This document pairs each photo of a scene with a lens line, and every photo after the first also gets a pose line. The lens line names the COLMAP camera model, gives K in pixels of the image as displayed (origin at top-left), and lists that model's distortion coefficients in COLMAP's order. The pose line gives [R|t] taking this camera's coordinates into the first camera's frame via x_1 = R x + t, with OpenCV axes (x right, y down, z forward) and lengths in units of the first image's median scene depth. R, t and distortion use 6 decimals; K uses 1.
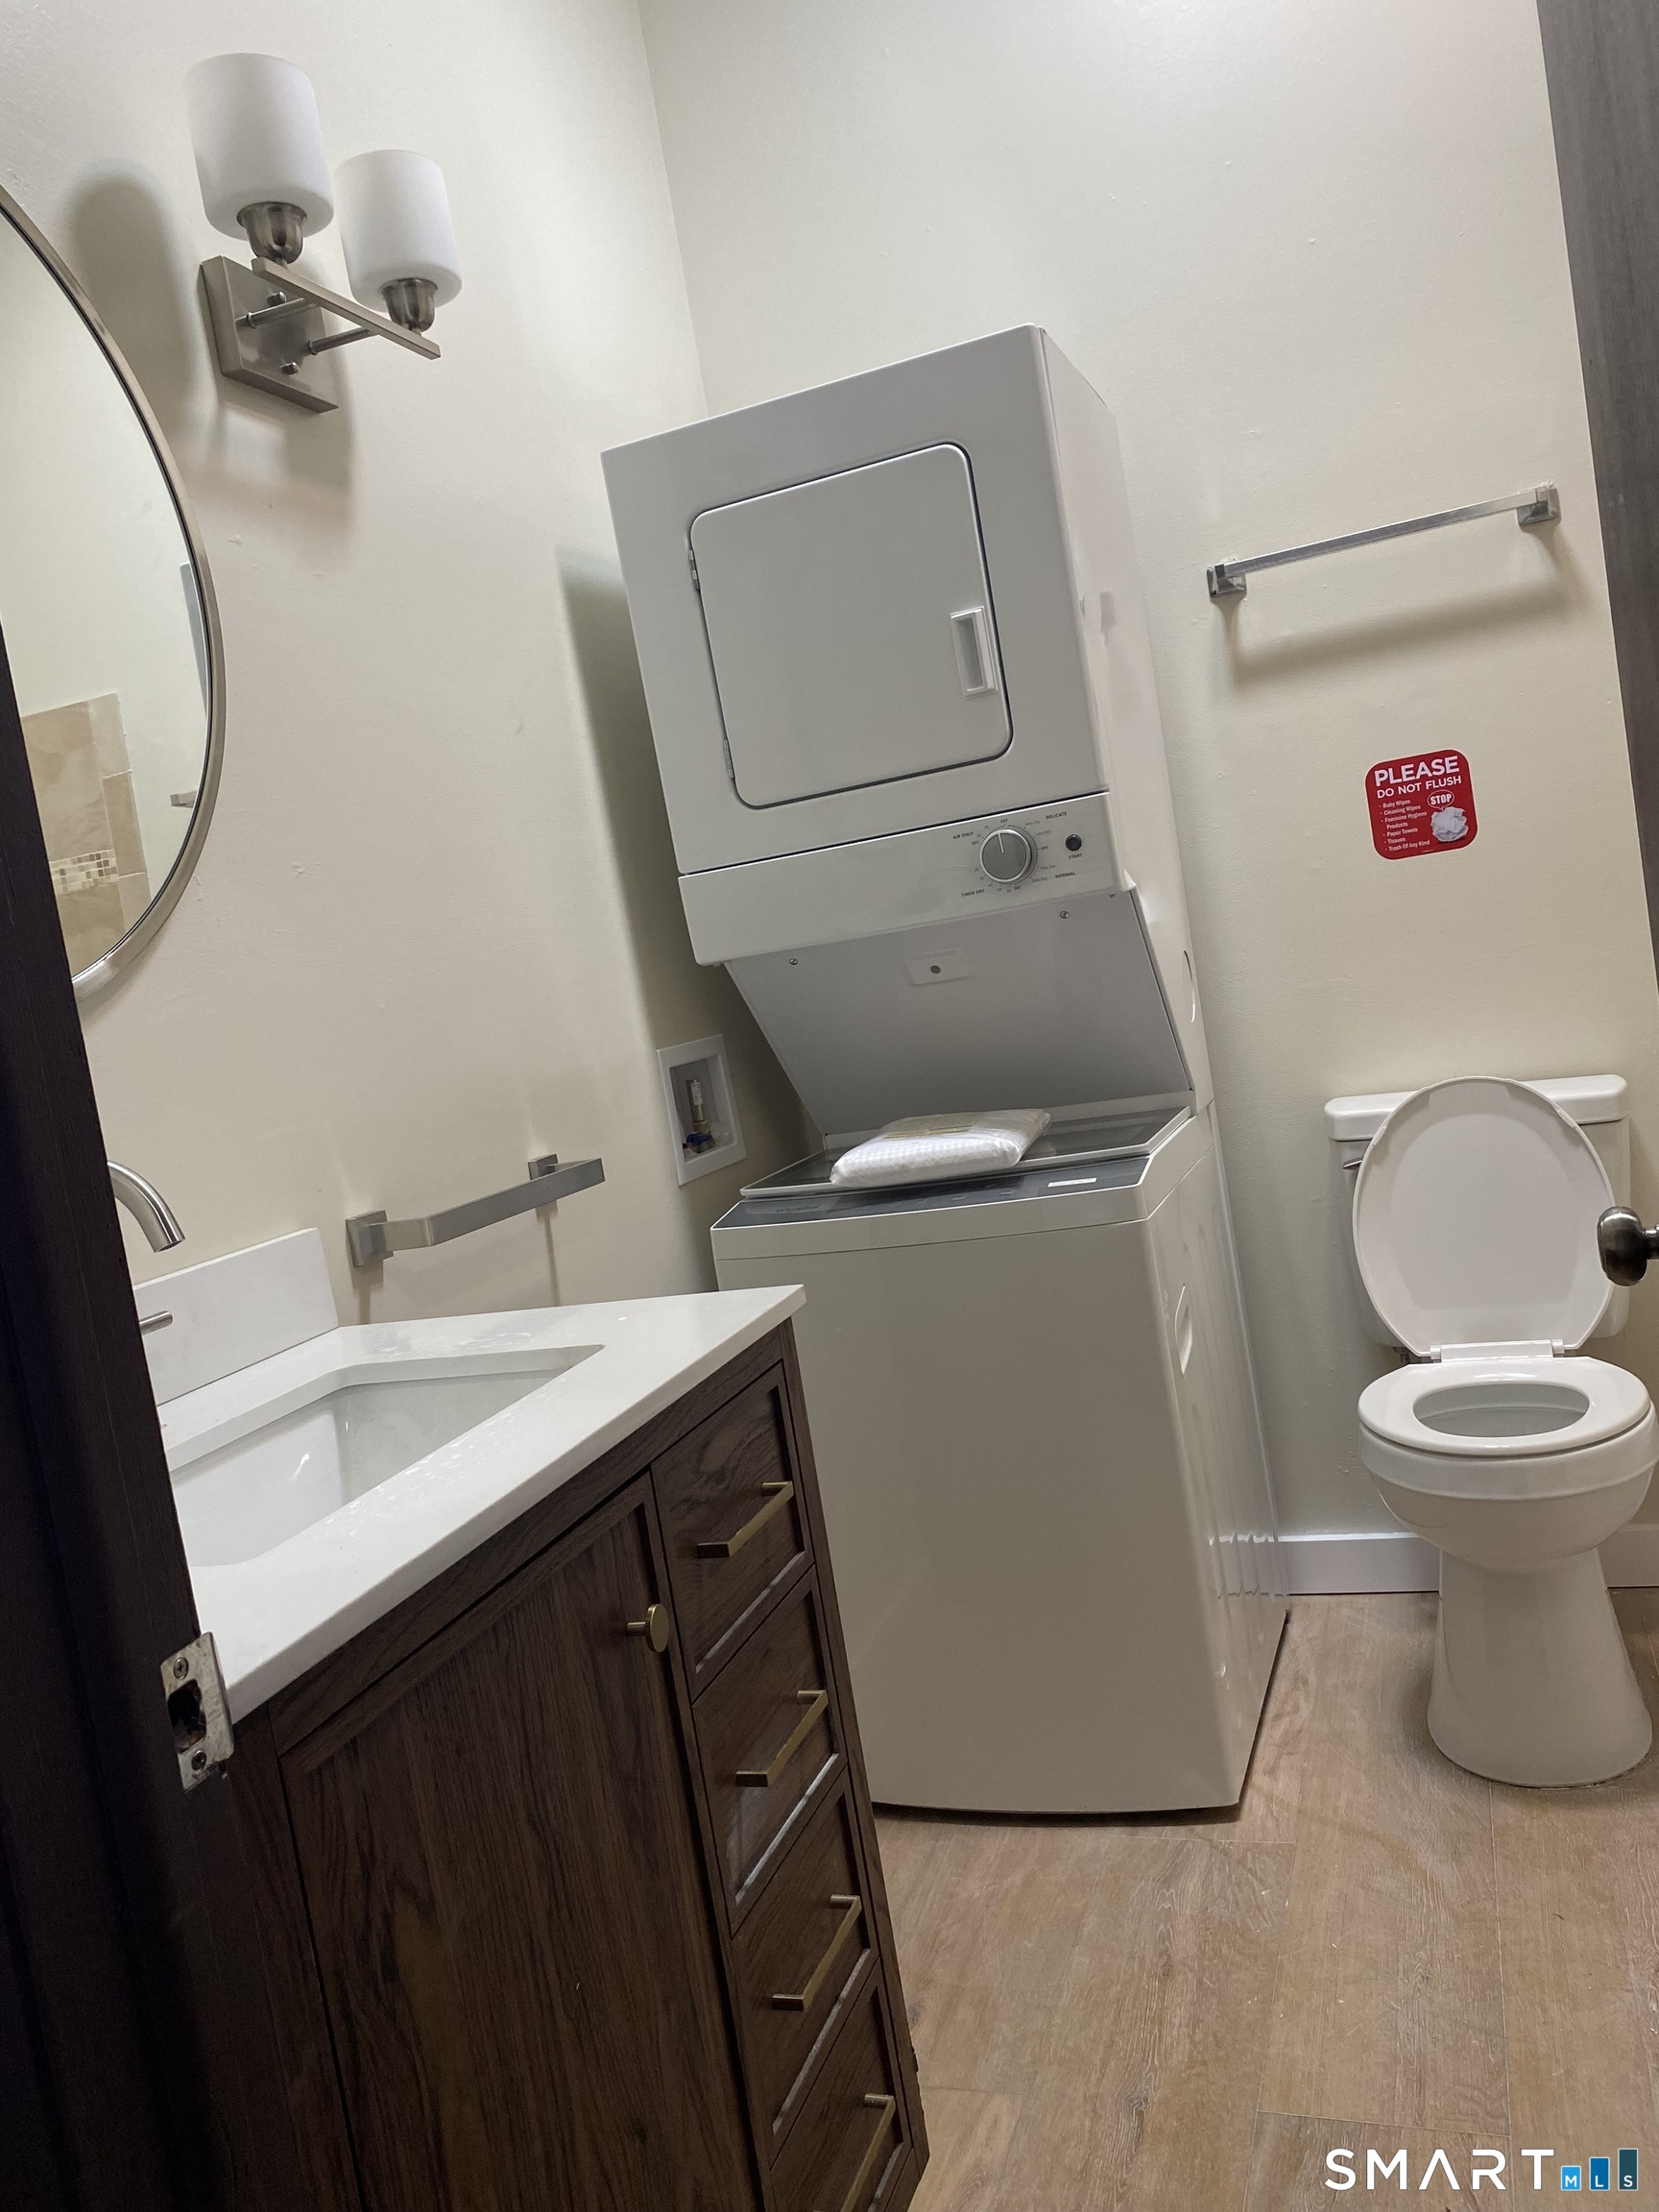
lens RADIAL K [[1655.1, 0, 822.9], [0, 1655.1, 1088.1], [0, 0, 1]] dist [0.004258, -0.003614]
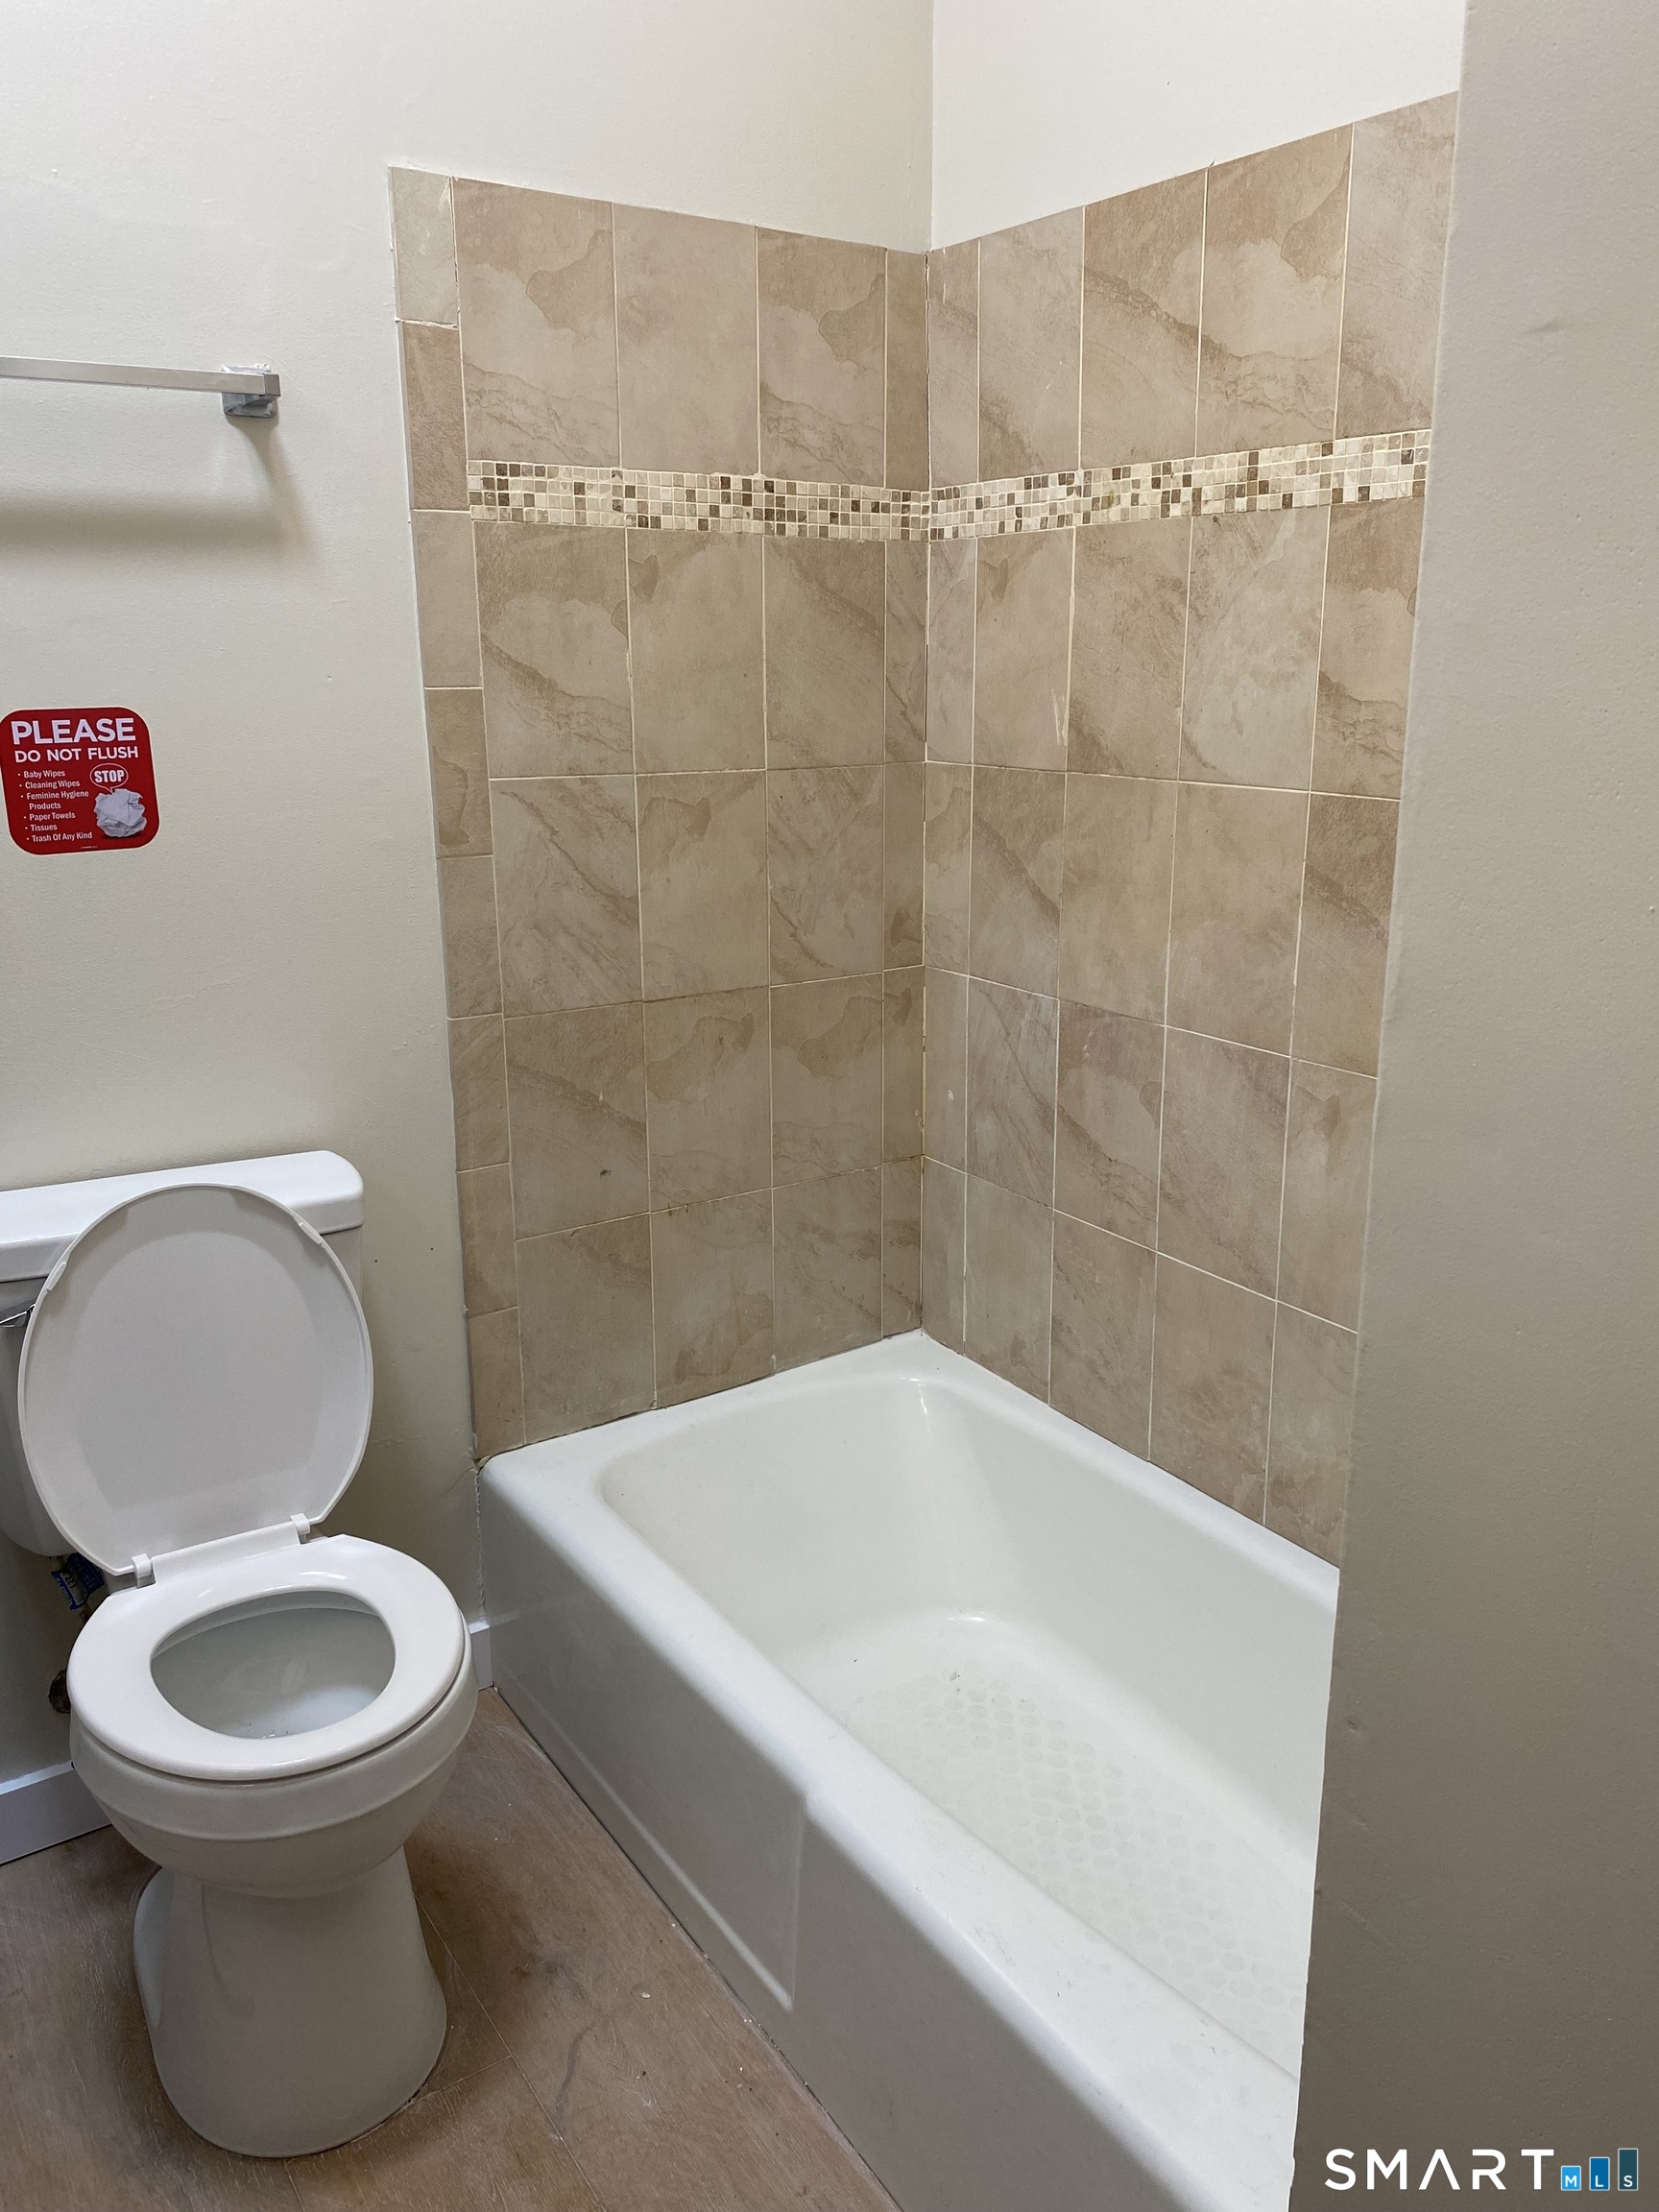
lens RADIAL K [[1655.1, 0, 822.9], [0, 1655.1, 1088.1], [0, 0, 1]] dist [0.004258, -0.003614]
pose [[0.579000, -0.050732, 0.813748, -0.031545], [-0.021135, 0.996793, 0.077182, -0.103158], [-0.815054, -0.061886, 0.576071, 0.338702]]
